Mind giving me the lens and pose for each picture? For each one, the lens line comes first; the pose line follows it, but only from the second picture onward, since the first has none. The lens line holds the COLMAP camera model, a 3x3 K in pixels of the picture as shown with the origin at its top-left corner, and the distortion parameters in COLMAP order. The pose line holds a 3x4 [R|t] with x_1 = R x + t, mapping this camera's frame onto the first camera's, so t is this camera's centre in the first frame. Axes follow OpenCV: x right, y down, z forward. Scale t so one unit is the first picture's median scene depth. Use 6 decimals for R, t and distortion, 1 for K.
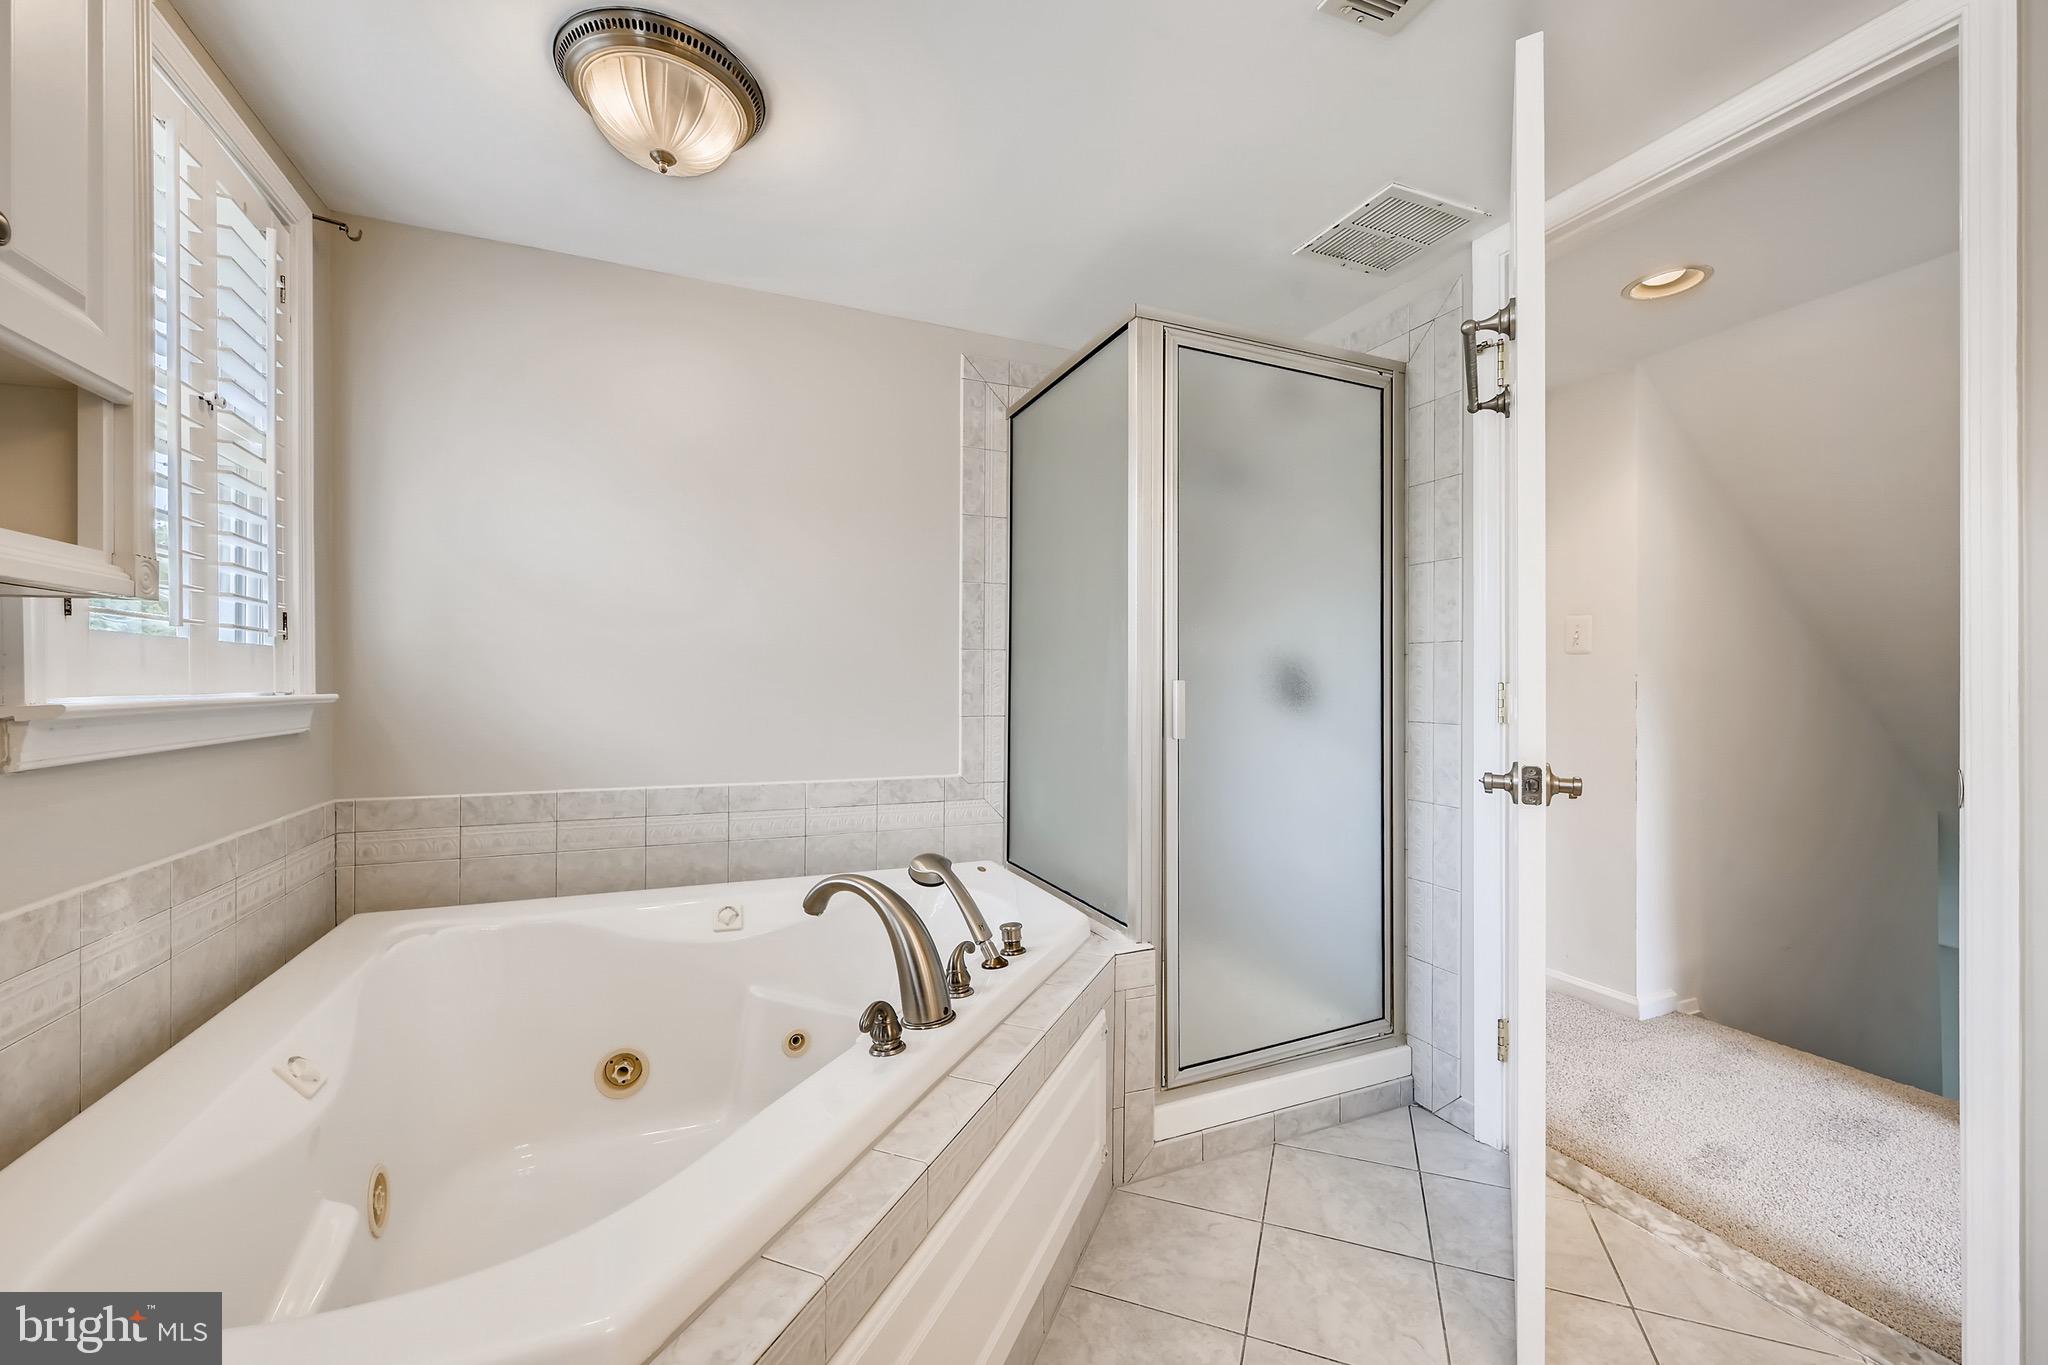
lens RADIAL K [[819.9, 0, 1007.5], [0, 819.9, 681.5], [0, 0, 1]] dist [-0.000087, -0.000070]
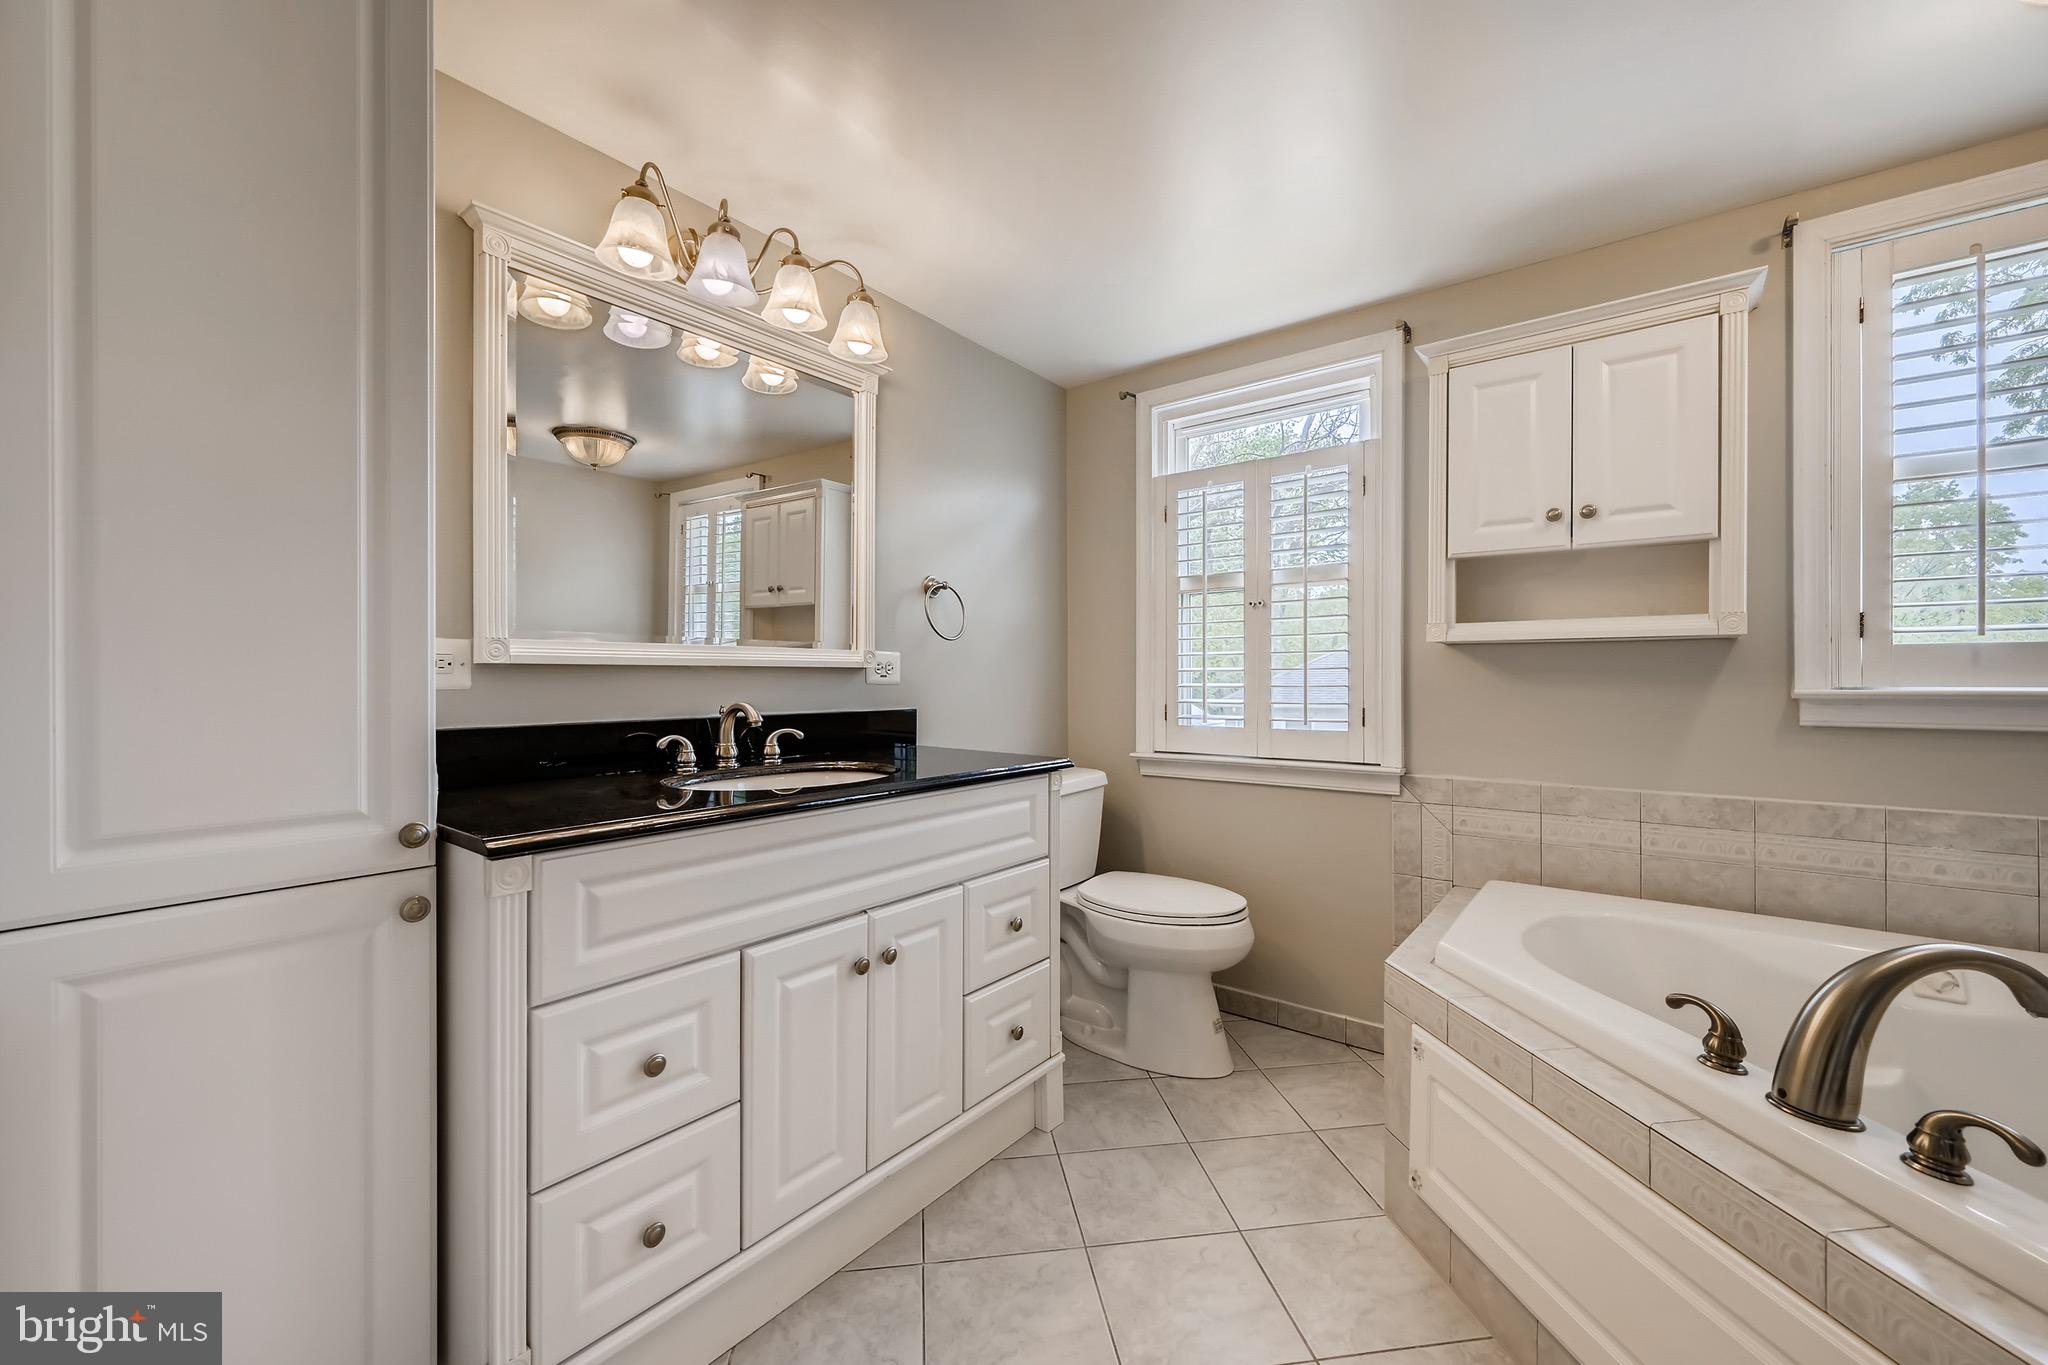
lens RADIAL K [[819.9, 0, 1017.0], [0, 819.9, 680.7], [0, 0, 1]] dist [-0.000087, -0.000070]
pose [[-0.875854, 0.005281, -0.482547, 0.596826], [0.005086, 0.999986, 0.001712, -0.002583], [0.482549, -0.000955, -0.875868, 0.838501]]
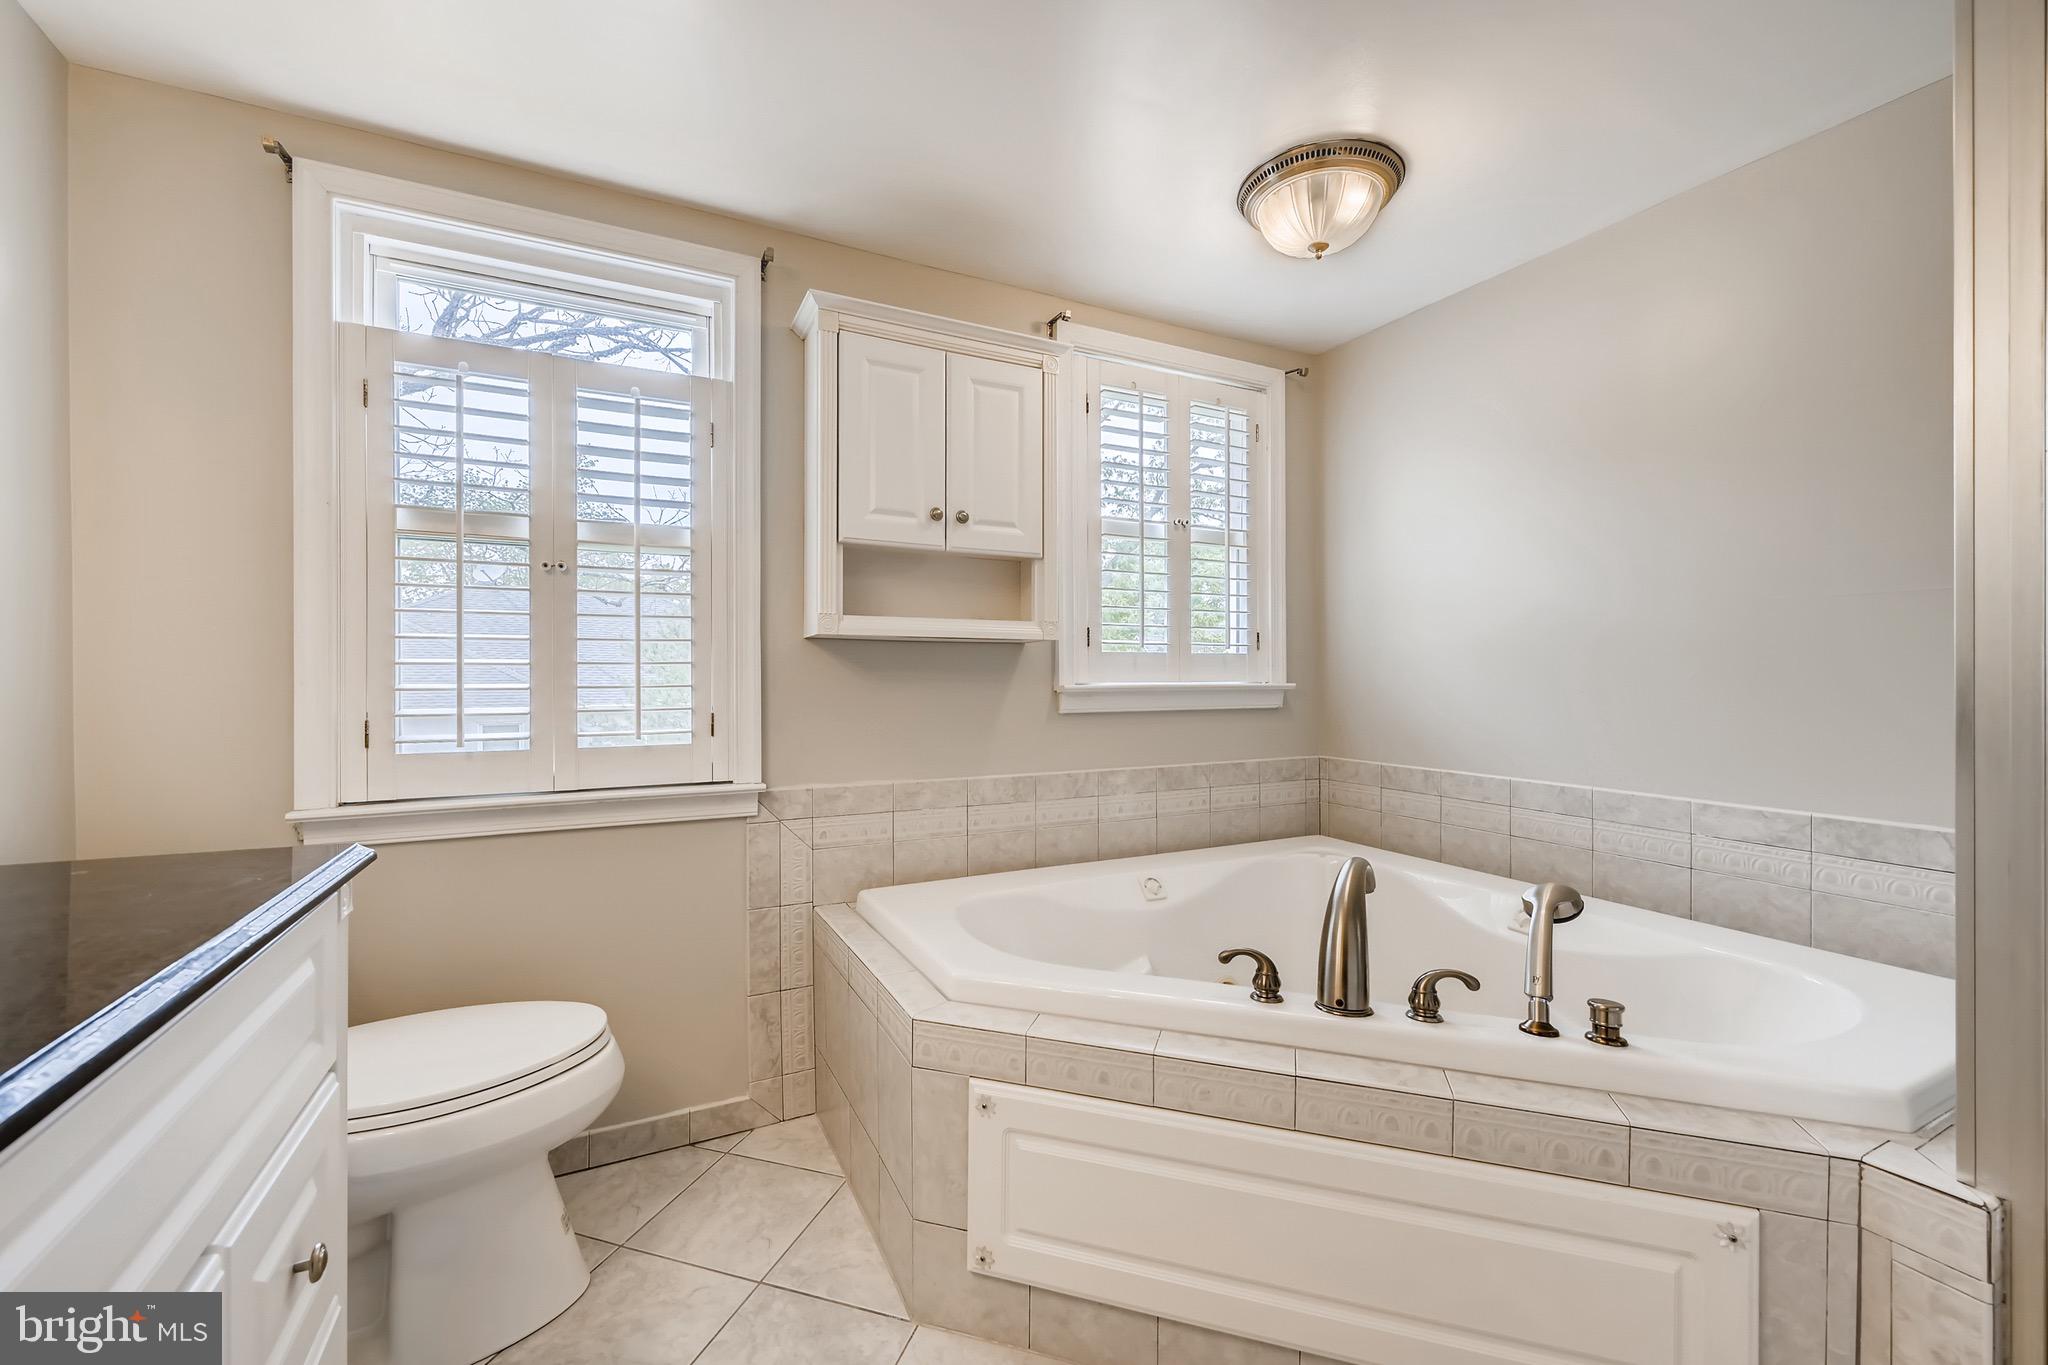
lens RADIAL K [[819.9, 0, 1024.3], [0, 819.9, 683.5], [0, 0, 1]] dist [-0.000087, -0.000070]
pose [[0.072877, 0.008481, -0.997305, 0.557632], [0.004503, 0.999951, 0.008832, 0.000222], [0.997331, -0.005135, 0.072835, 0.339867]]
